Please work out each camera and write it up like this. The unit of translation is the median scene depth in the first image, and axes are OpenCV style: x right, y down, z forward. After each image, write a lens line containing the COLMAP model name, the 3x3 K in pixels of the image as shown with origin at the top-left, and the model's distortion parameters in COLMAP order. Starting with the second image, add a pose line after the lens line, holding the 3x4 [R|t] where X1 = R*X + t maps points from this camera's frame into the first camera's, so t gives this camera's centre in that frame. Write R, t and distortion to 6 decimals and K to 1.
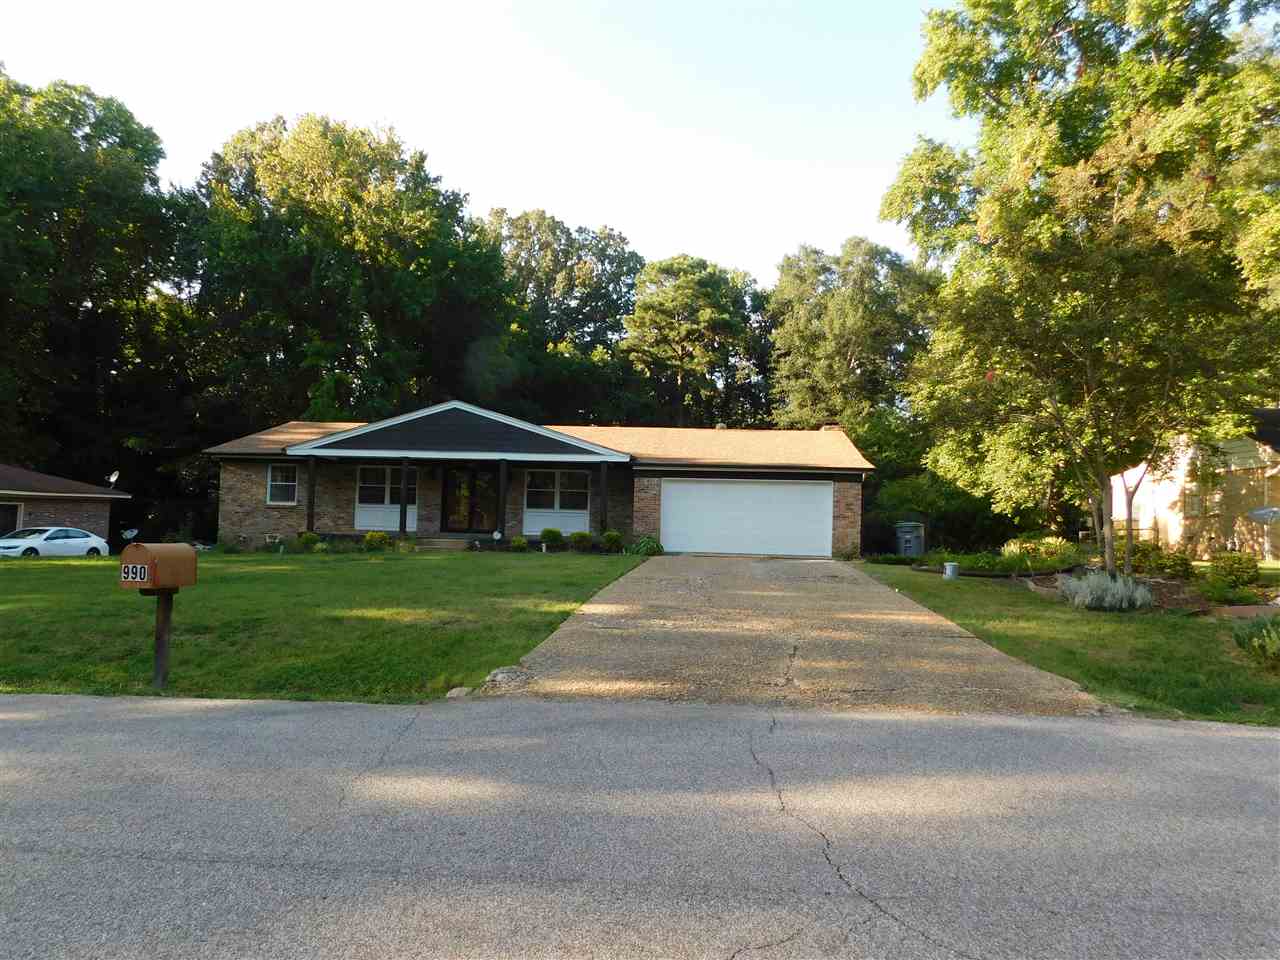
lens RADIAL K [[850.1, 0, 654.2], [0, 850.1, 479.4], [0, 0, 1]] dist [-0.090357, 0.042266]
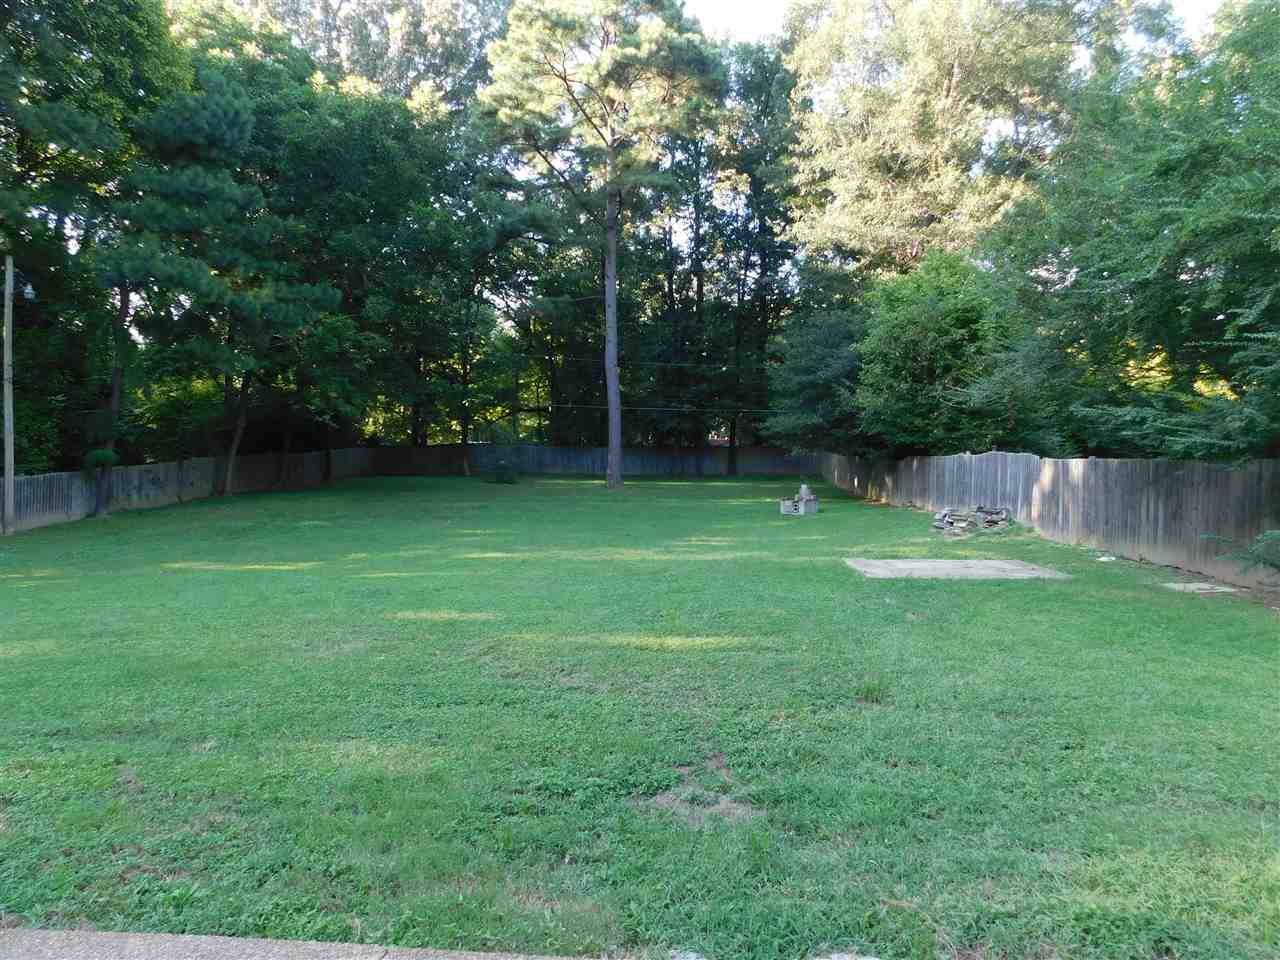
lens RADIAL K [[850.1, 0, 654.2], [0, 850.1, 479.4], [0, 0, 1]] dist [-0.090357, 0.042266]
pose [[0.999488, -0.007006, 0.031223, 0.052080], [0.005040, 0.998026, 0.062600, 0.038270], [-0.031600, -0.062411, 0.997550, 0.589464]]
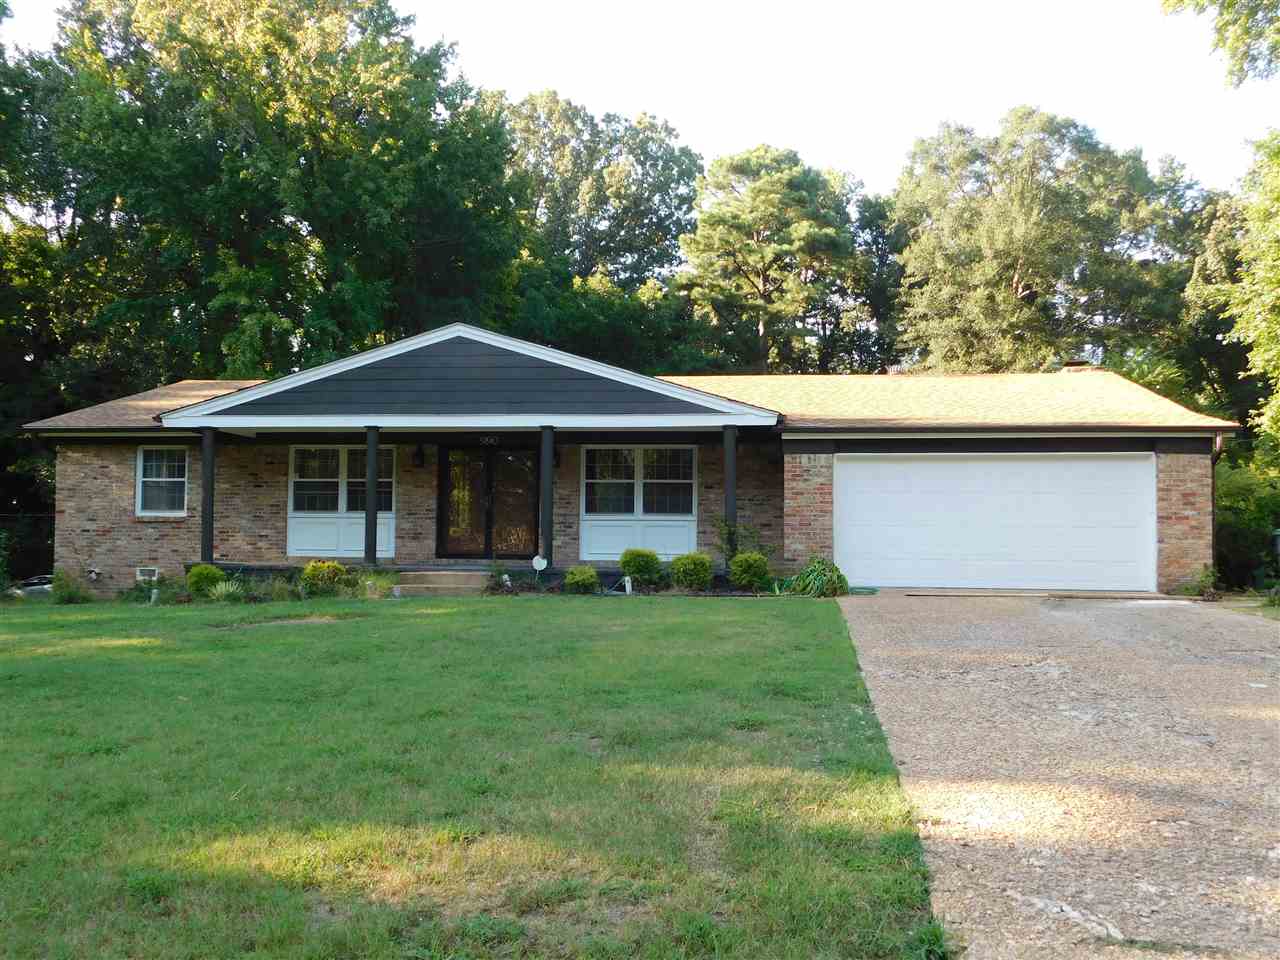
lens RADIAL K [[1125.5, 0, 640.0], [0, 1125.5, 480.0], [0, 0, 1]] dist [-0.035363, -0.000059]
pose [[0.998405, -0.020466, -0.052624, -0.029555], [0.020607, 0.999785, 0.002128, 0.004223], [0.052569, -0.003209, 0.998612, 0.098729]]
